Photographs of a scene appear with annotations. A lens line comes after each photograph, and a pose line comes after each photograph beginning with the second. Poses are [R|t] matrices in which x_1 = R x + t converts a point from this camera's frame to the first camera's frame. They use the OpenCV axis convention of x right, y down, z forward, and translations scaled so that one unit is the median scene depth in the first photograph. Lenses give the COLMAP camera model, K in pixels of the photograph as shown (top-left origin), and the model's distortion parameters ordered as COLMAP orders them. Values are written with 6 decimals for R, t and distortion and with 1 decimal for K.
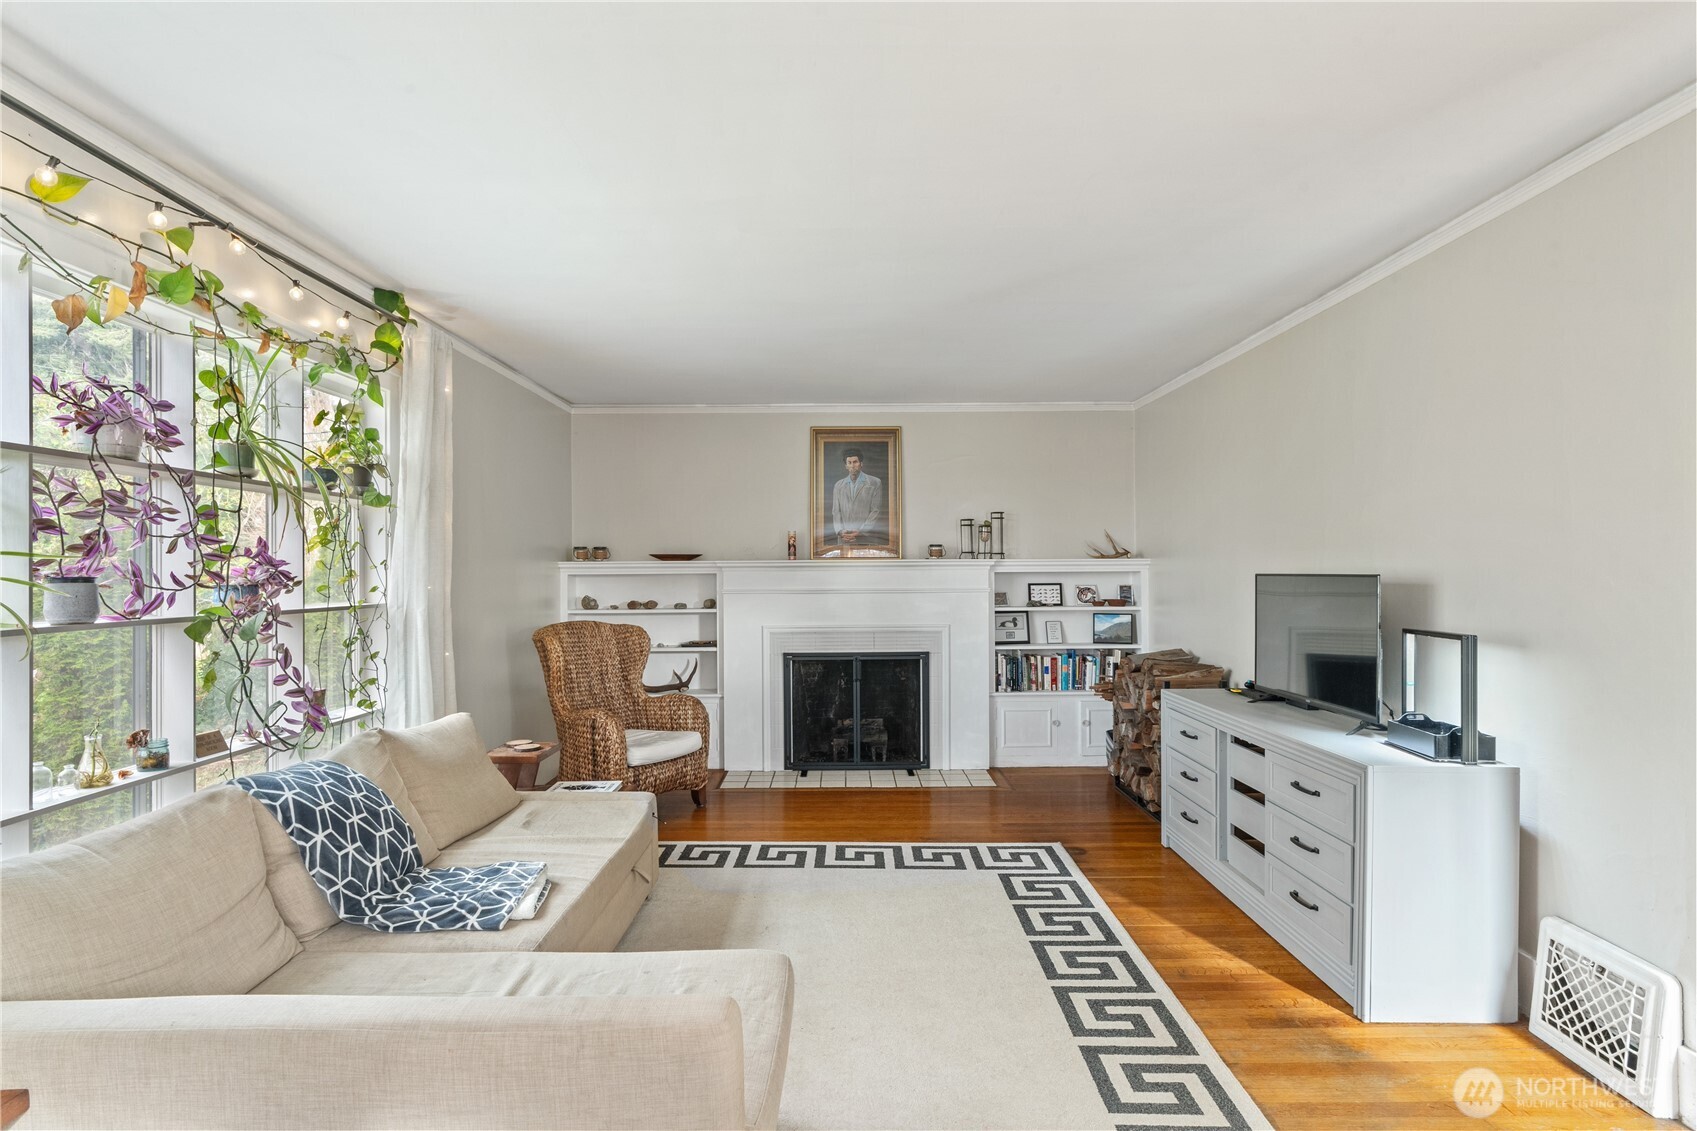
lens RADIAL K [[851.3, 0, 851.8], [0, 851.3, 569.8], [0, 0, 1]] dist [-0.004007, 0.002689]
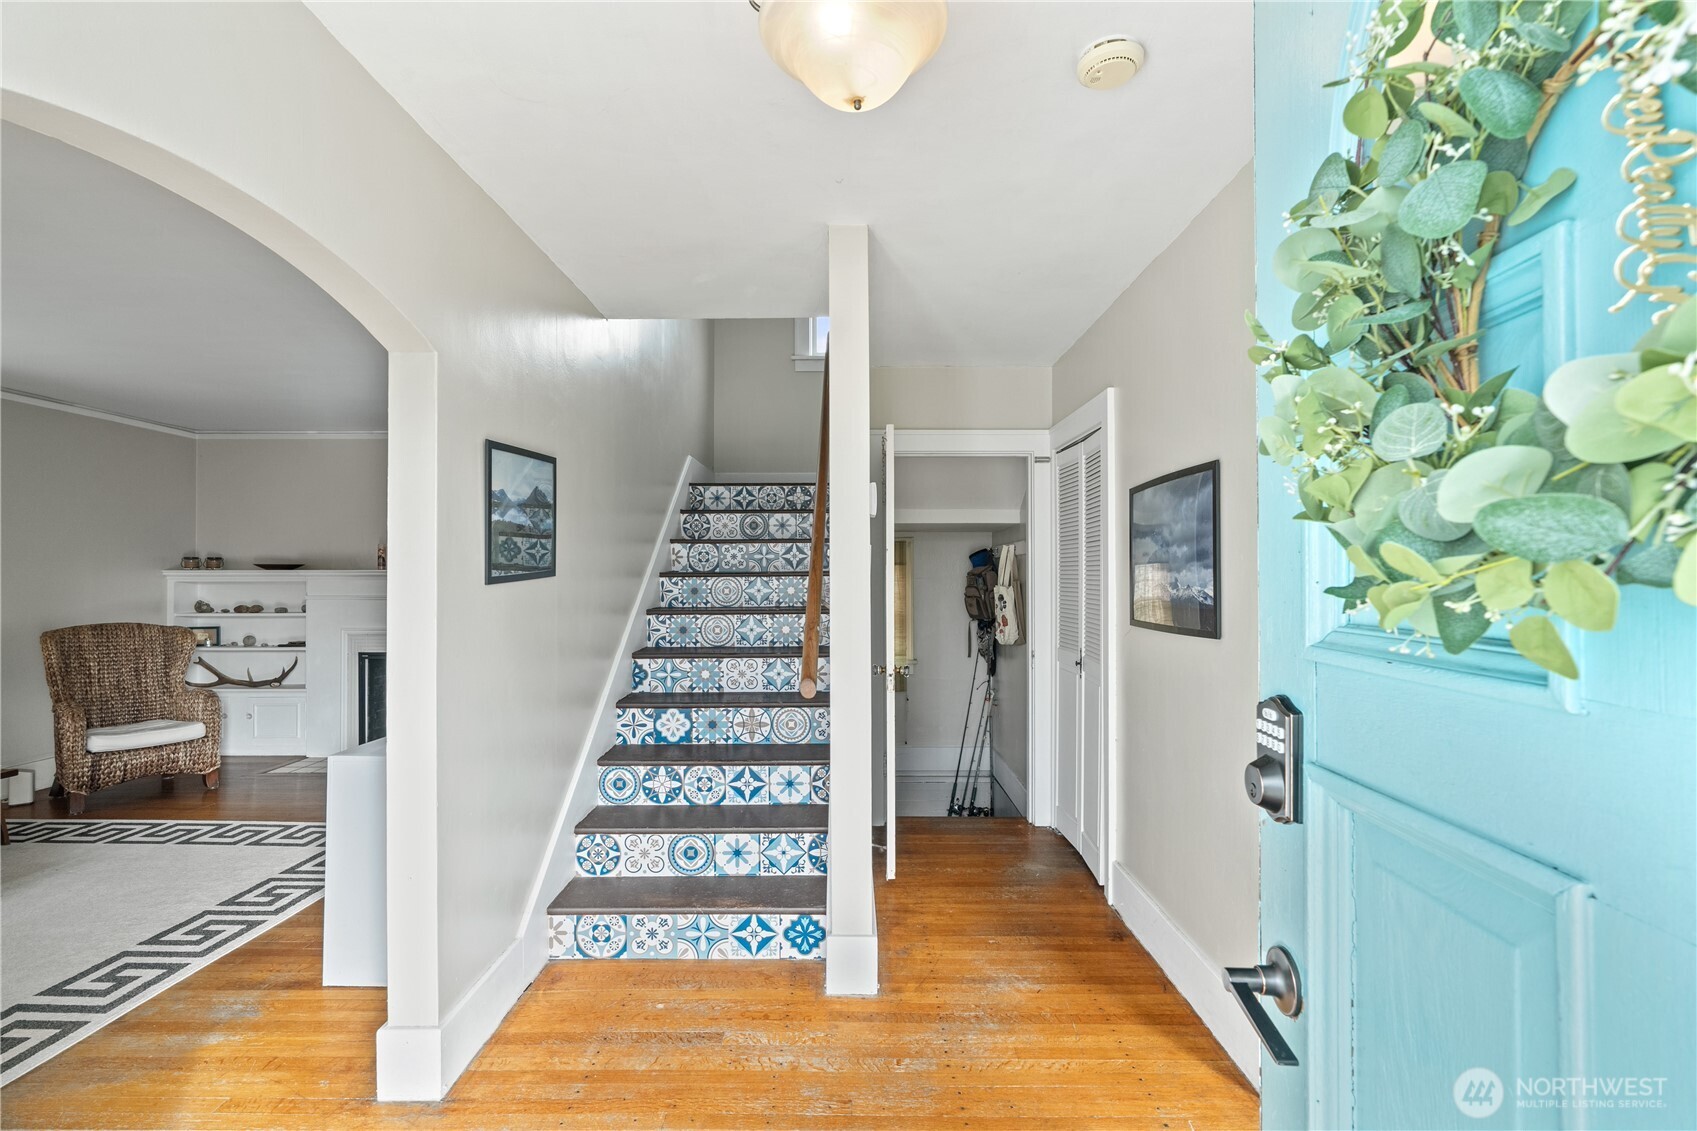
lens RADIAL K [[768.8, 0, 846.8], [0, 768.8, 565.4], [0, 0, 1]] dist [0.001191, 0.000381]
pose [[0.999704, -0.000820, -0.024312, 0.822155], [0.000389, 0.999842, -0.017752, 0.003138], [0.024323, 0.017738, 0.999547, 0.006175]]
